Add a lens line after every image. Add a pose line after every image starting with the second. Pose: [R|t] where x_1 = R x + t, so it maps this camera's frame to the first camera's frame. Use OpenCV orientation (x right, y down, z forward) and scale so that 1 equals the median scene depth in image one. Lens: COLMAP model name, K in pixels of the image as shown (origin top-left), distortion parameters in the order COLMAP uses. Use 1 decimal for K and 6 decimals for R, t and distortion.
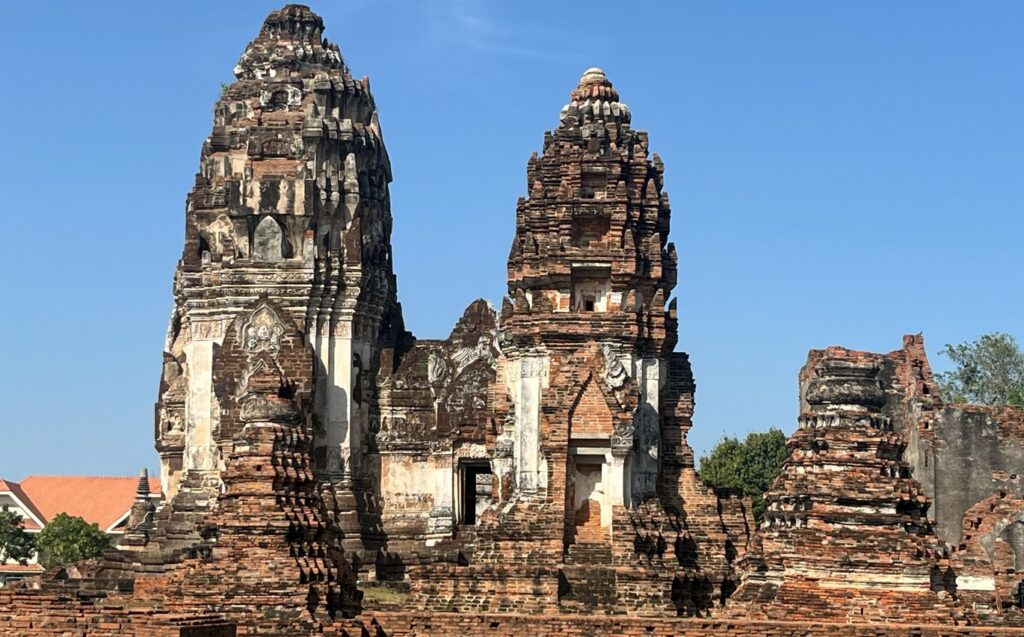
lens RADIAL K [[1832.4, 0, 494.1], [0, 1832.4, 318.7], [0, 0, 1]] dist [0.155639, -0.152678]
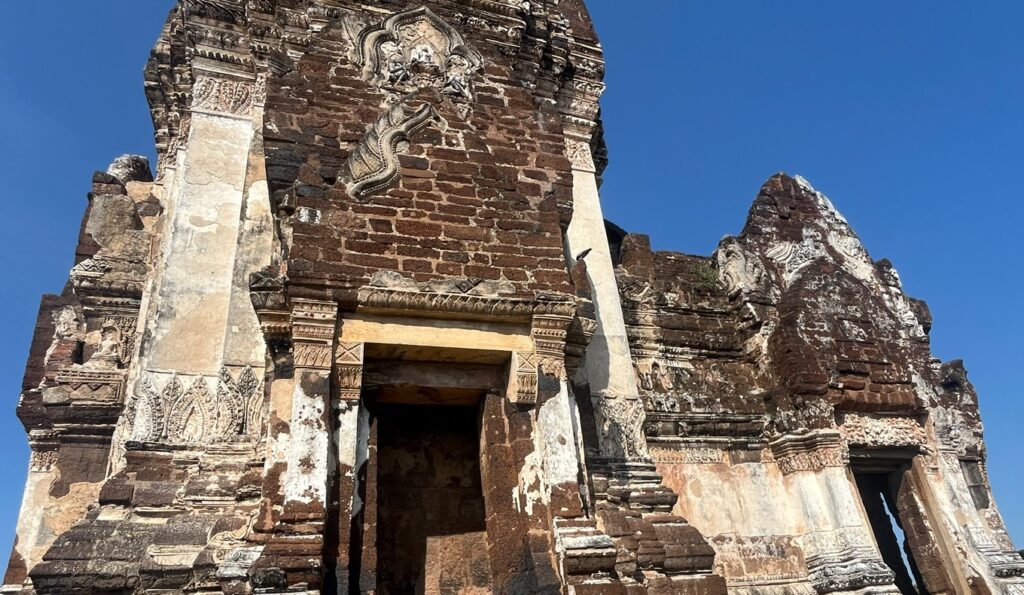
lens RADIAL K [[640.0, 0, 510.4], [0, 640.0, 382.2], [0, 0, 1]] dist [-0.005671, -0.001399]
pose [[0.932642, 0.075247, 0.352870, -0.147395], [0.035507, 0.954122, -0.297305, 0.103751], [-0.359053, 0.289808, 0.887182, 0.892779]]
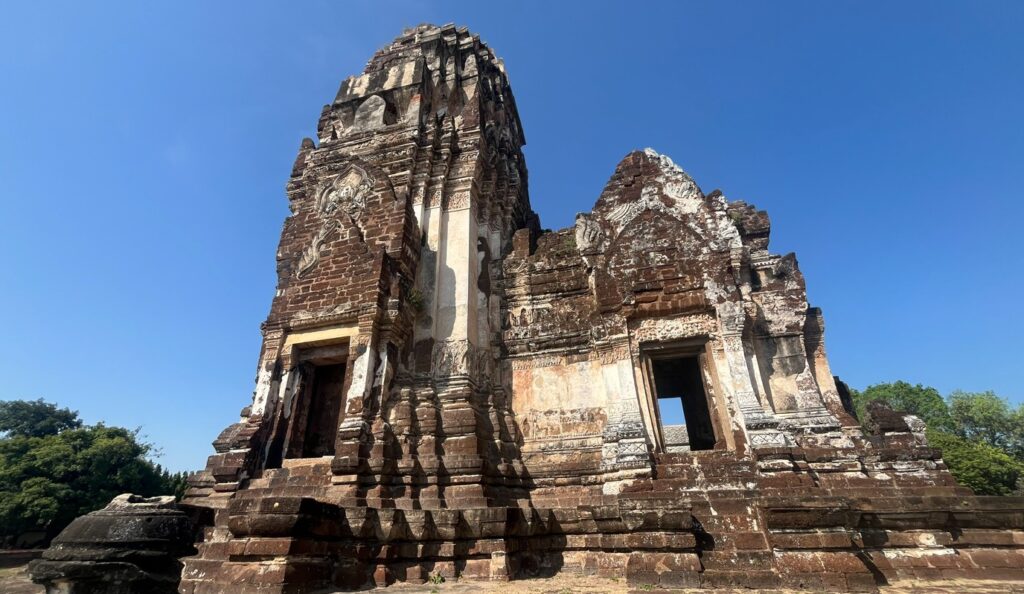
lens RADIAL K [[421.3, 0, 510.7], [0, 421.3, 324.3], [0, 0, 1]] dist [-0.002380, -0.000089]
pose [[0.982867, -0.101856, -0.153616, -0.039731], [0.055030, 0.957587, -0.282840, 0.108264], [0.175909, 0.269541, 0.946786, 0.856213]]
